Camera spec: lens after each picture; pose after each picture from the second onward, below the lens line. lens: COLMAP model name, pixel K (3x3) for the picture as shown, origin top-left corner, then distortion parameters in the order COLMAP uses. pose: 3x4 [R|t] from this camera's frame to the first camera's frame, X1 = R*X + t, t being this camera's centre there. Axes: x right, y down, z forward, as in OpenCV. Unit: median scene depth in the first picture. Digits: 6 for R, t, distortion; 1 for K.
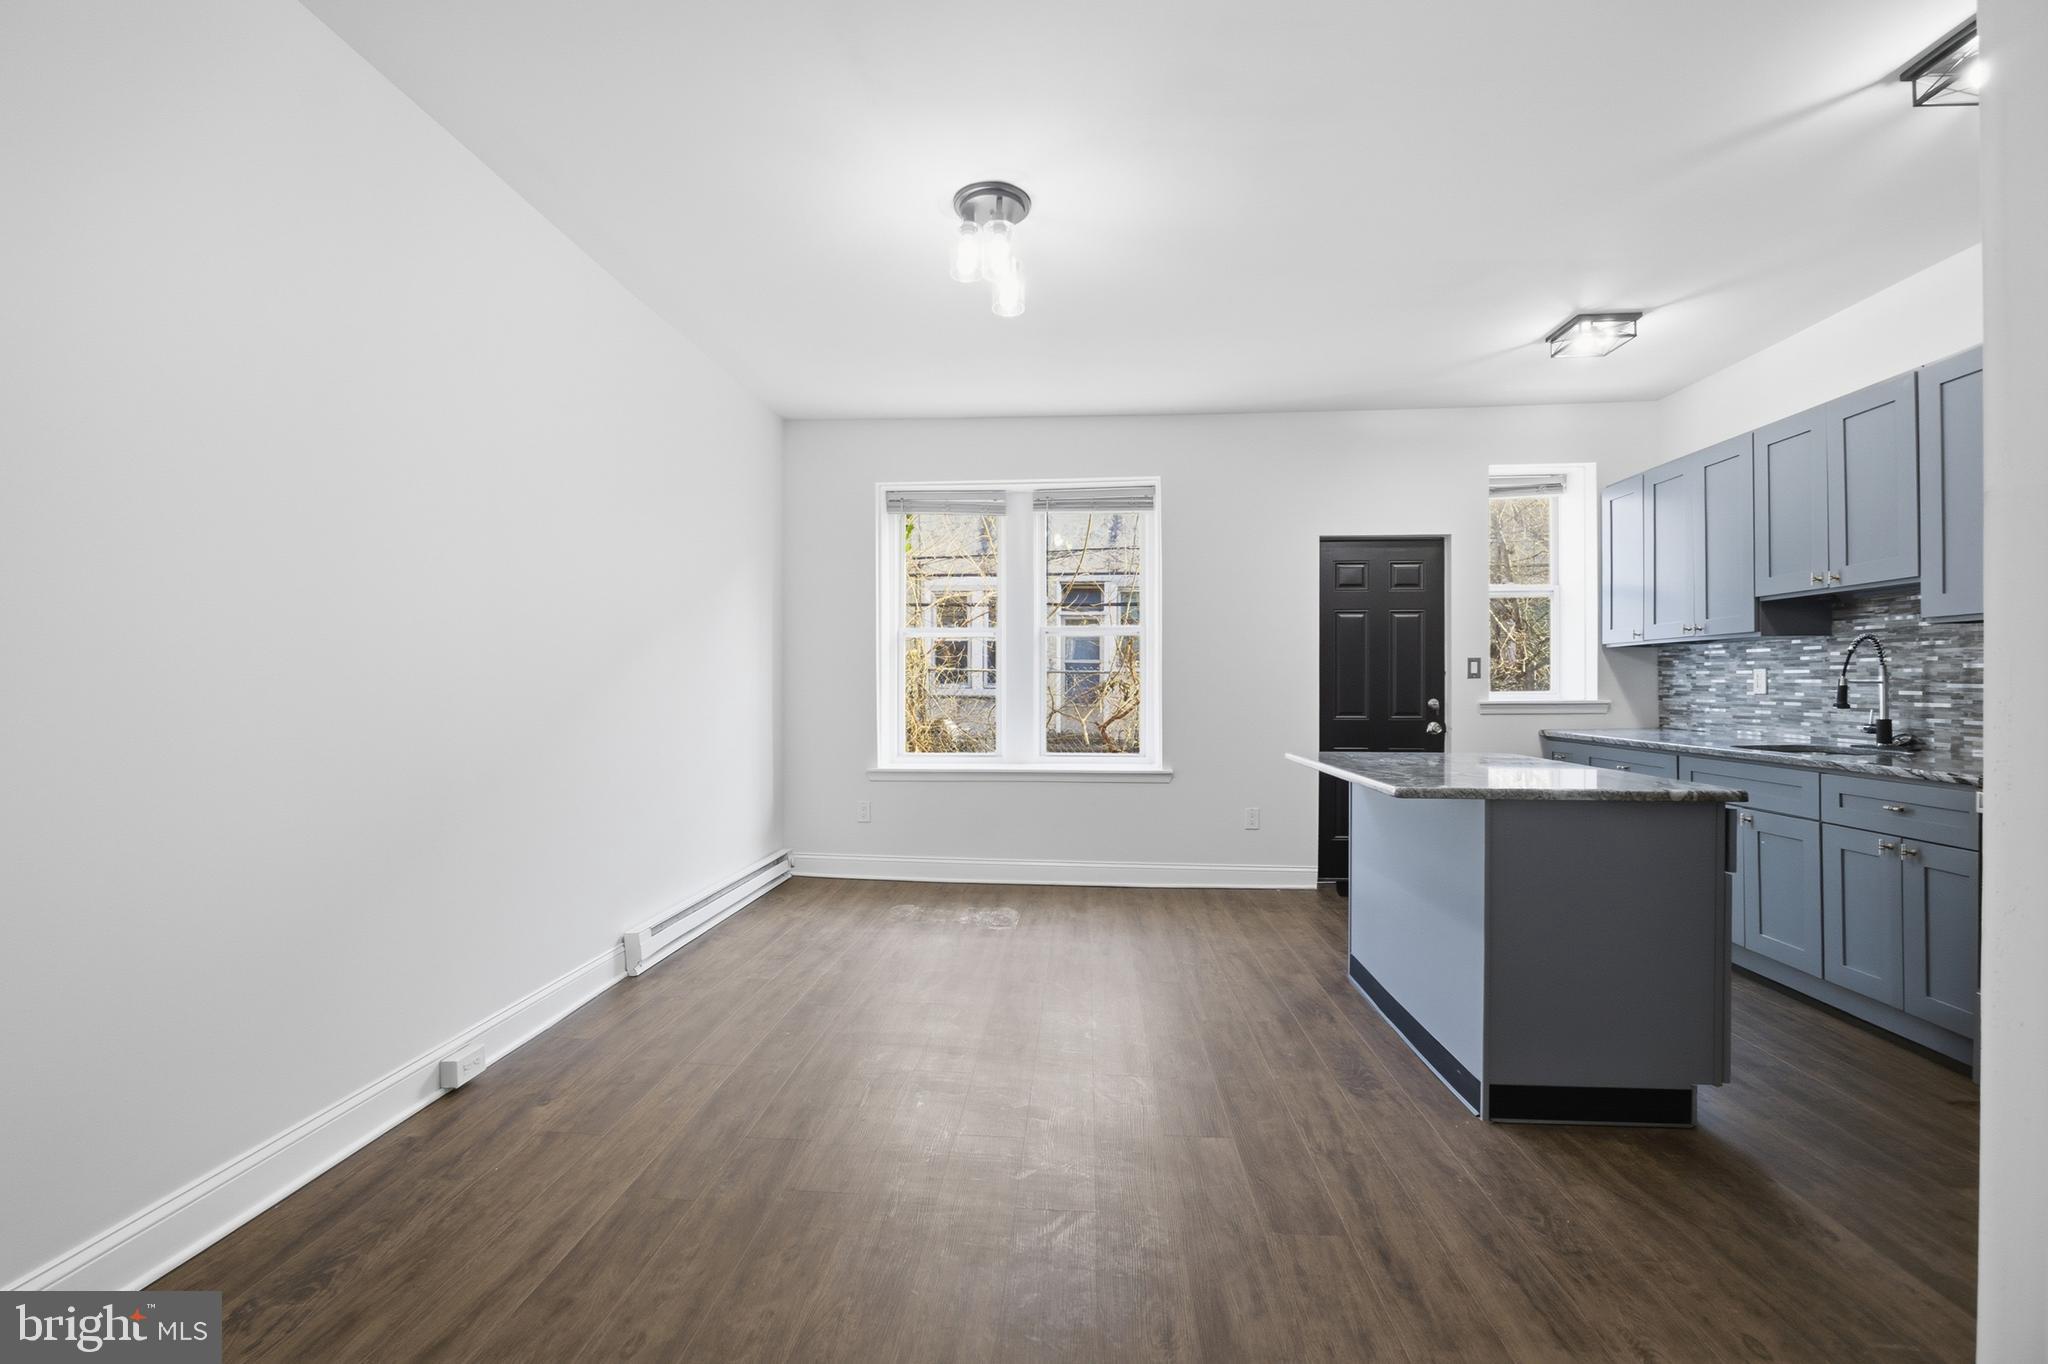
lens RADIAL K [[877.4, 0, 976.1], [0, 877.4, 680.6], [0, 0, 1]] dist [-0.017064, 0.005129]
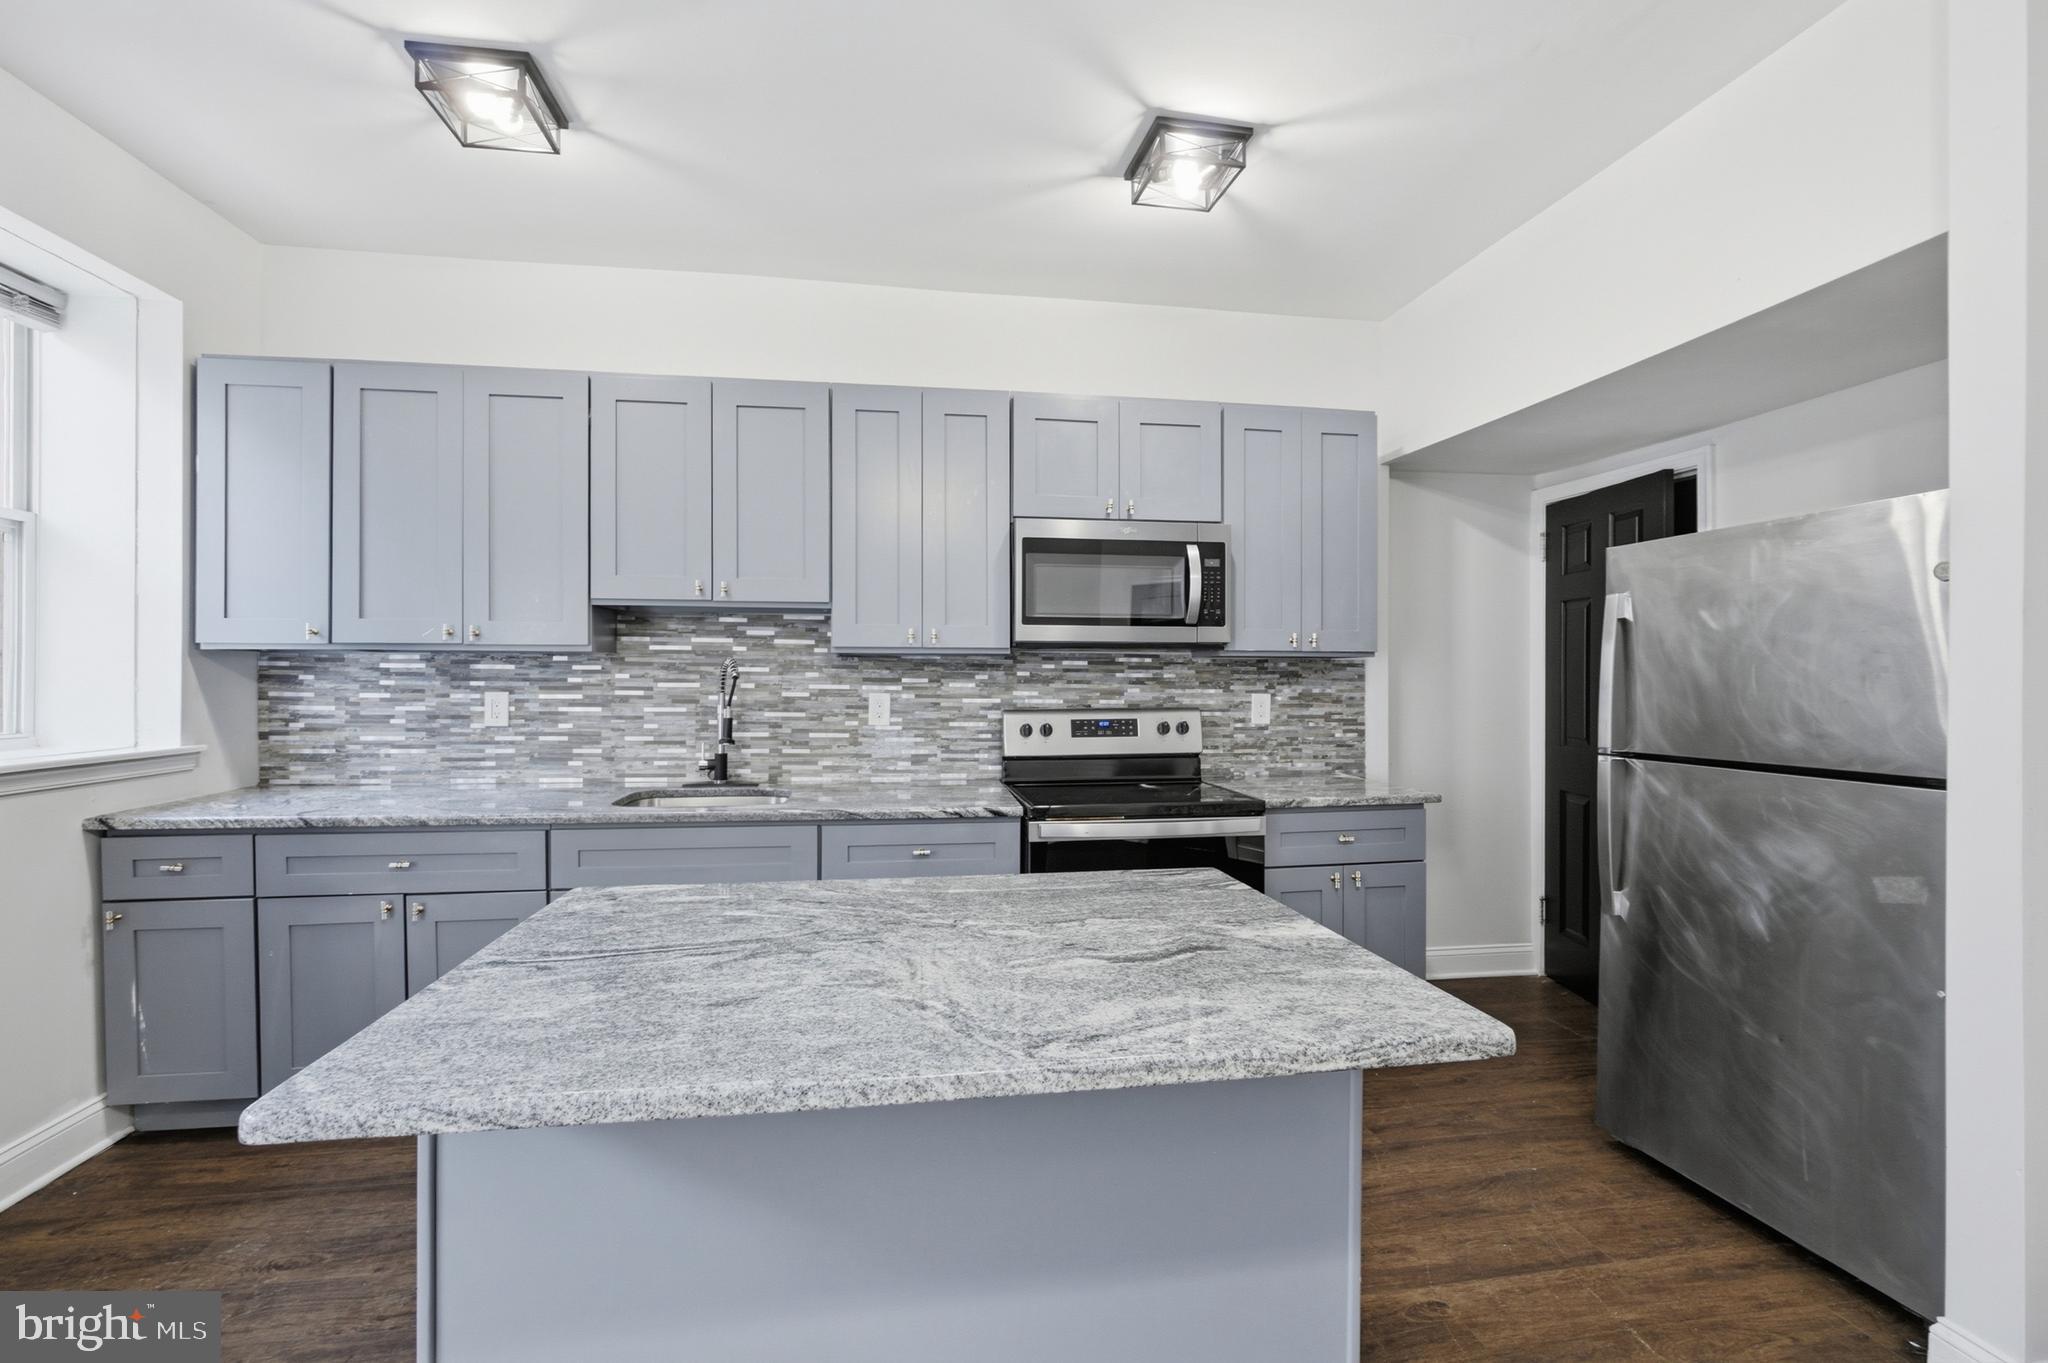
lens RADIAL K [[877.4, 0, 1018.8], [0, 877.4, 686.1], [0, 0, 1]] dist [-0.017064, 0.005129]
pose [[-0.270110, -0.007797, 0.962798, 0.078675], [-0.008036, 0.999951, 0.005844, -0.027872], [-0.962796, -0.006158, -0.270160, 0.813496]]
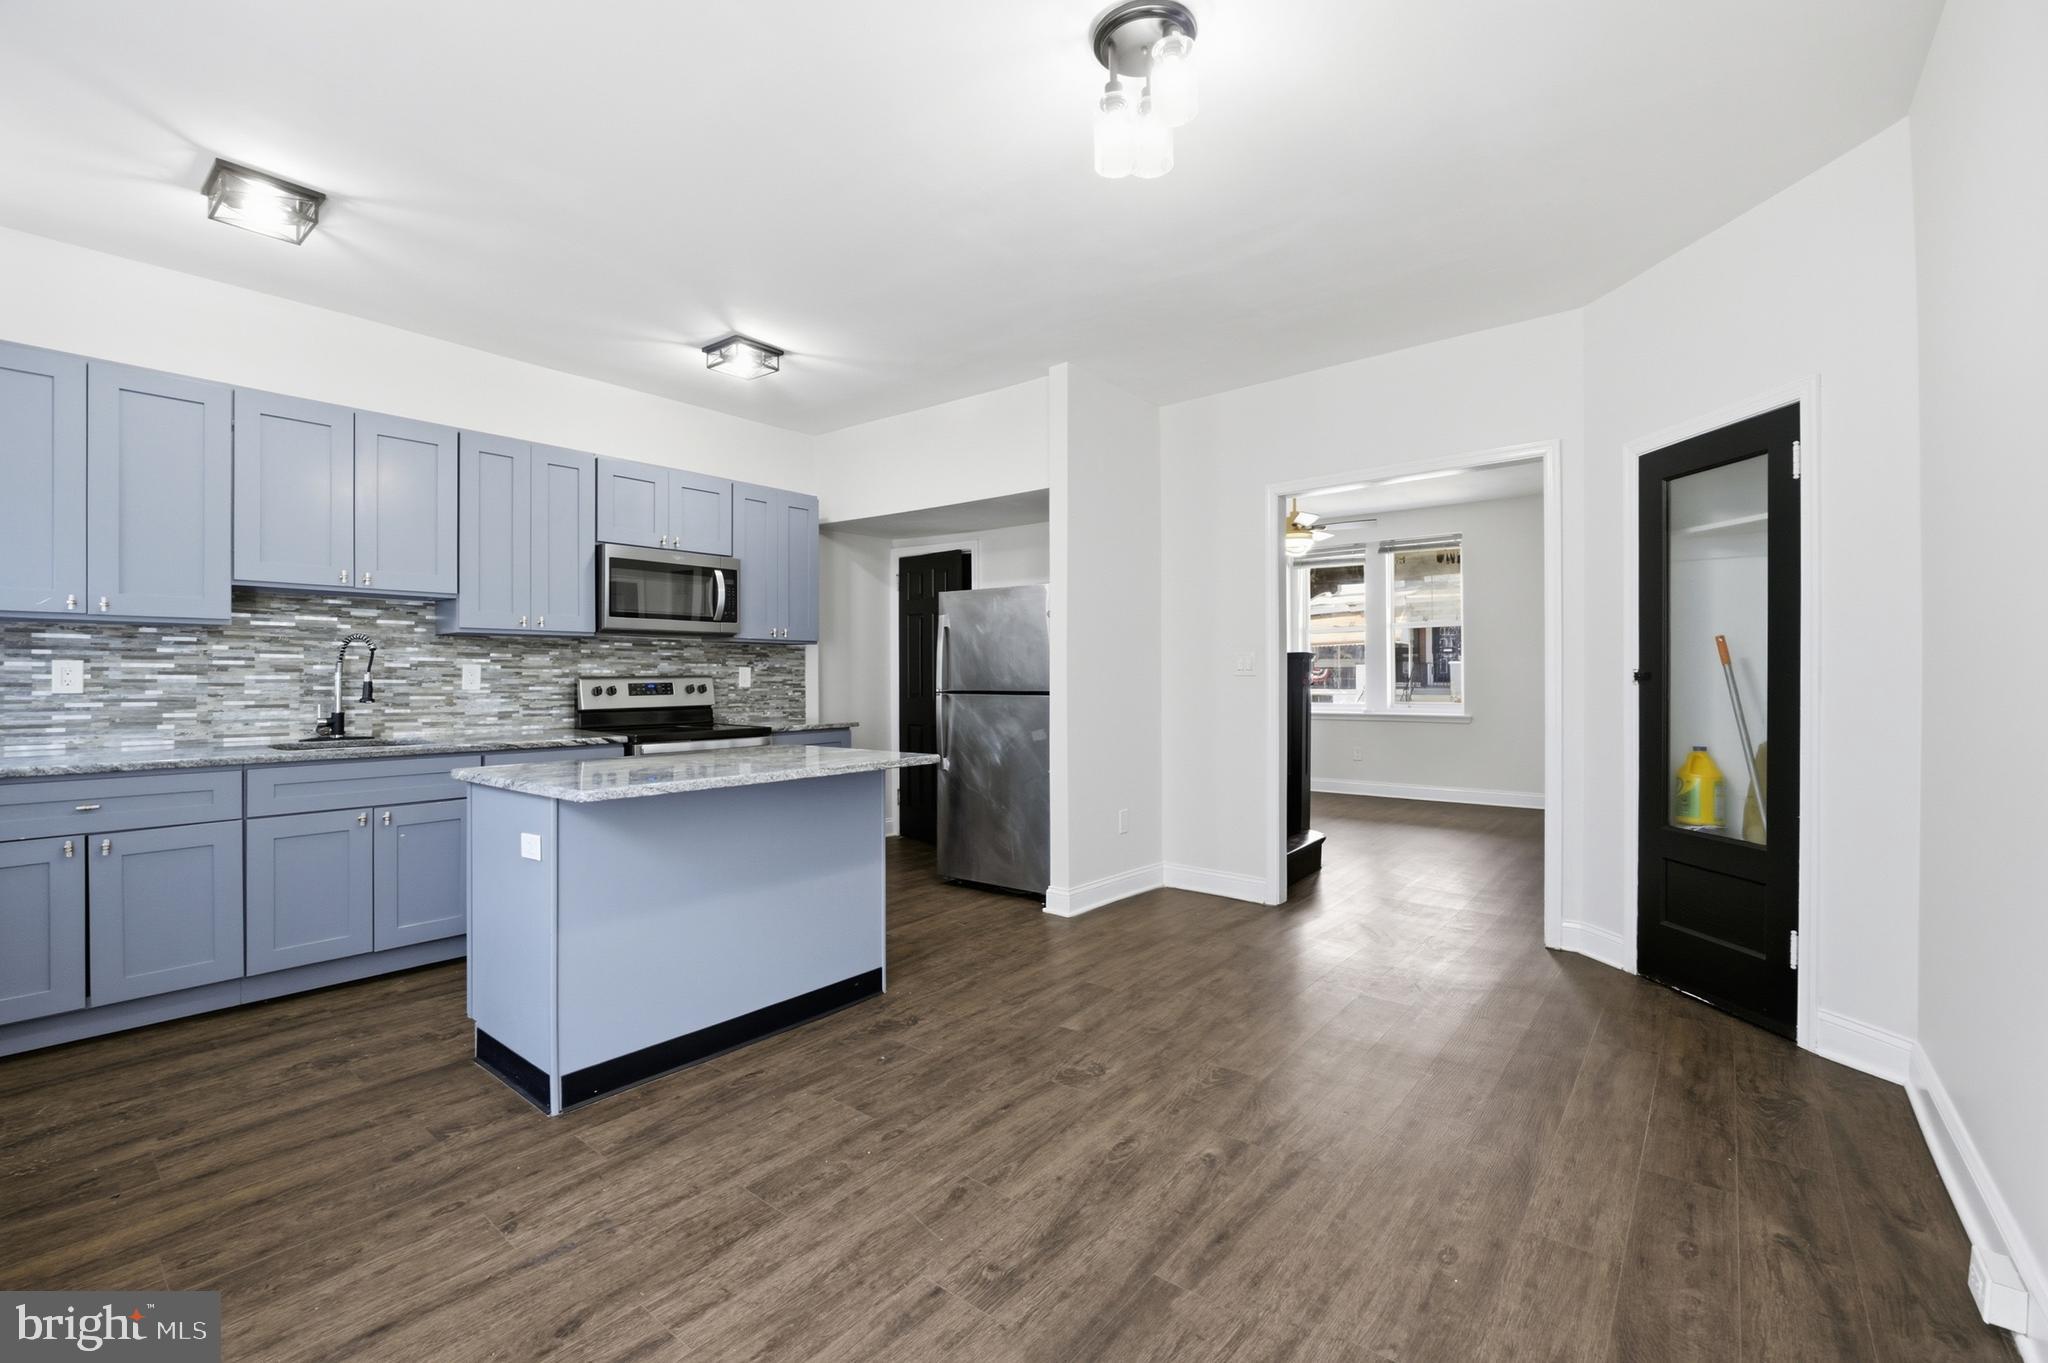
lens RADIAL K [[877.4, 0, 1013.9], [0, 877.4, 675.0], [0, 0, 1]] dist [-0.017064, 0.005129]
pose [[-0.842132, 0.000107, 0.539271, -0.212399], [-0.002970, 0.999984, -0.004836, 0.000319], [-0.539263, -0.005675, -0.842118, 1.251160]]
